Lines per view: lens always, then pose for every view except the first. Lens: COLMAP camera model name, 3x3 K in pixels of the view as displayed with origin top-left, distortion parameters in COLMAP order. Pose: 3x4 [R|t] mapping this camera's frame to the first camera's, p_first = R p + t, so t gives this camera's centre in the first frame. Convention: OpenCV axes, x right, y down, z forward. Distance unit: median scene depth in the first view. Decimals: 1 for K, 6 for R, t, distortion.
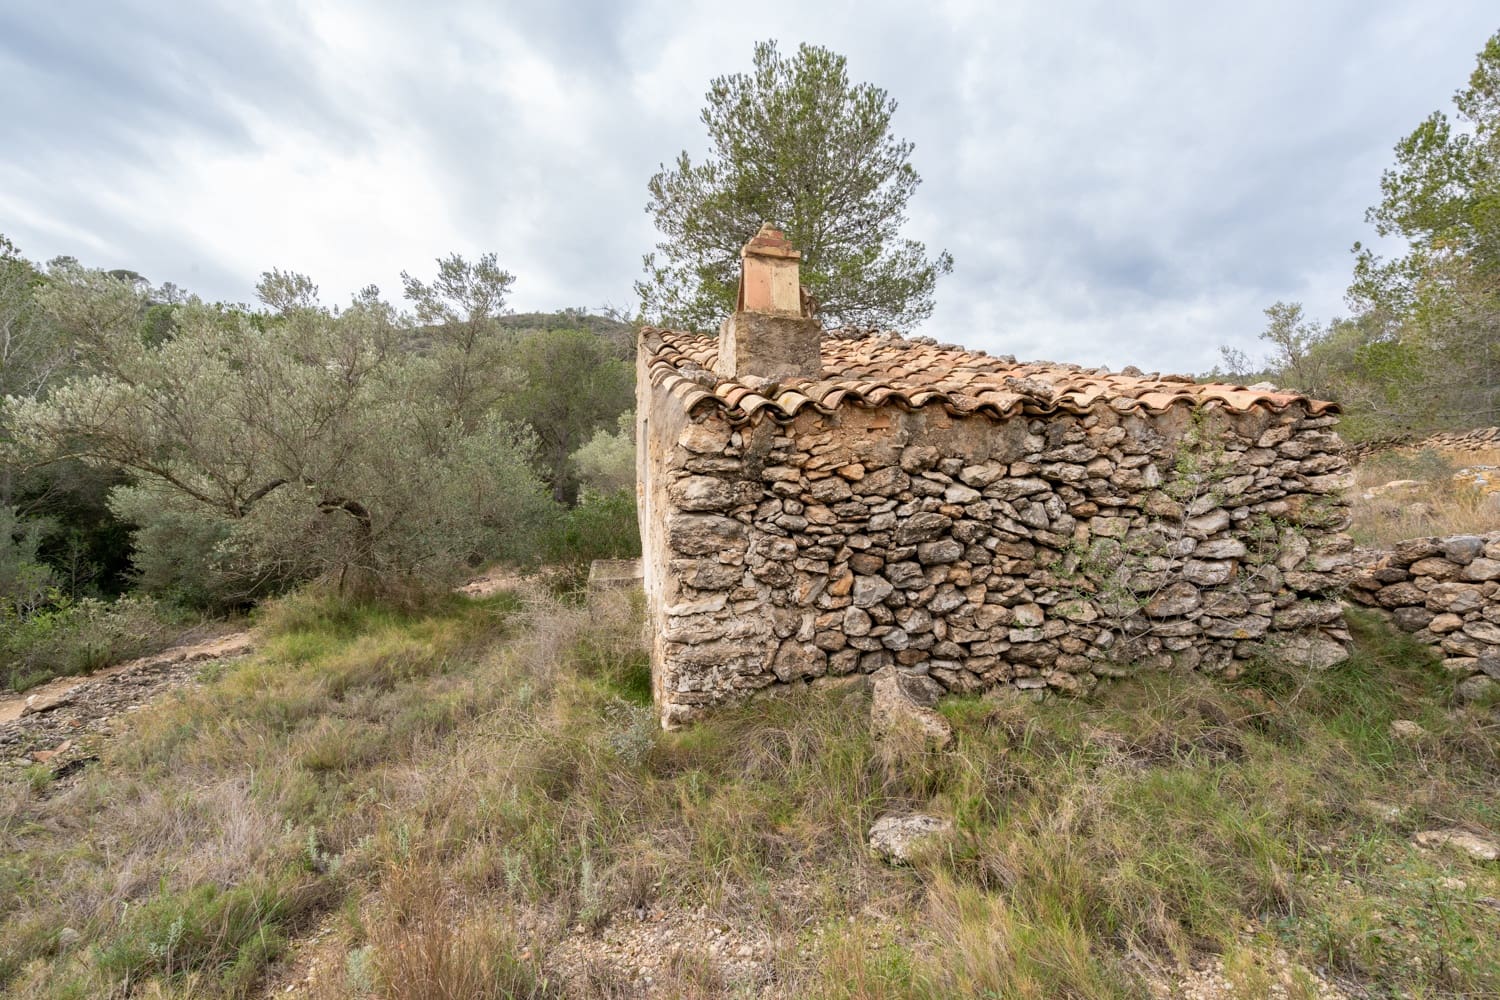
lens RADIAL K [[687.5, 0, 742.3], [0, 687.5, 505.3], [0, 0, 1]] dist [0.013620, -0.000169]
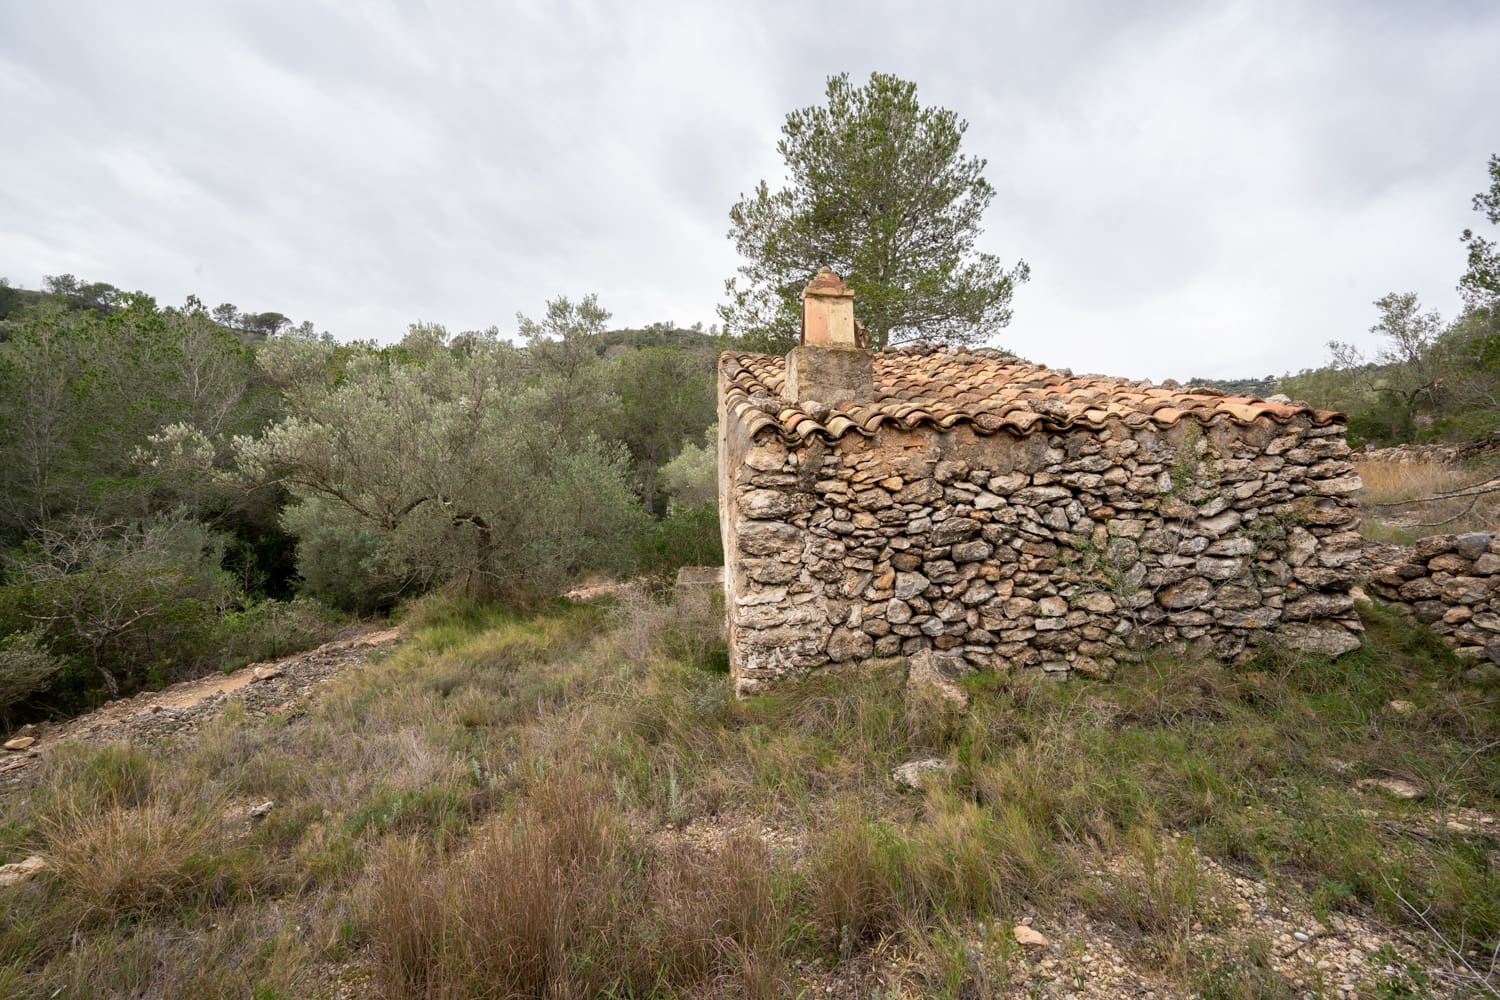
lens RADIAL K [[687.5, 0, 741.0], [0, 687.5, 501.0], [0, 0, 1]] dist [0.013620, -0.000169]
pose [[0.991650, -0.015180, -0.128065, 0.051231], [0.012347, 0.999662, -0.022882, 0.004767], [0.128369, 0.021109, 0.991502, -0.193488]]
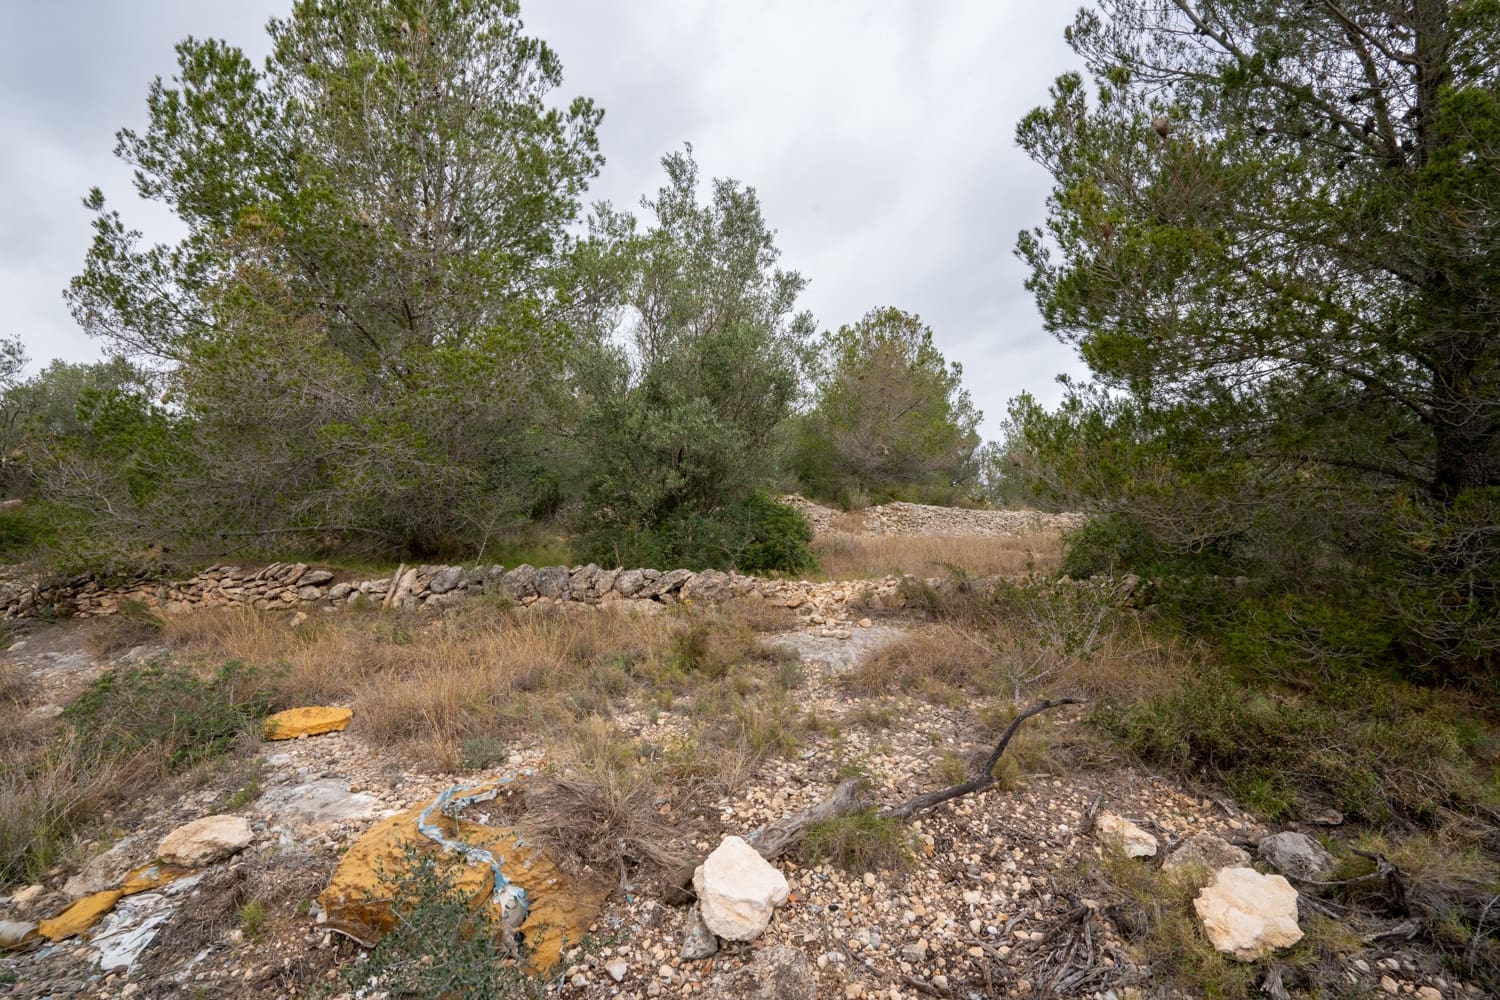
lens RADIAL K [[687.0, 0, 745.2], [0, 687.0, 502.3], [0, 0, 1]] dist [-0.004035, 0.000783]
pose [[0.076894, 0.093238, 0.992670, 1.281705], [0.024009, 0.995156, -0.095331, -0.250698], [-0.996750, 0.031163, 0.074283, 1.433913]]
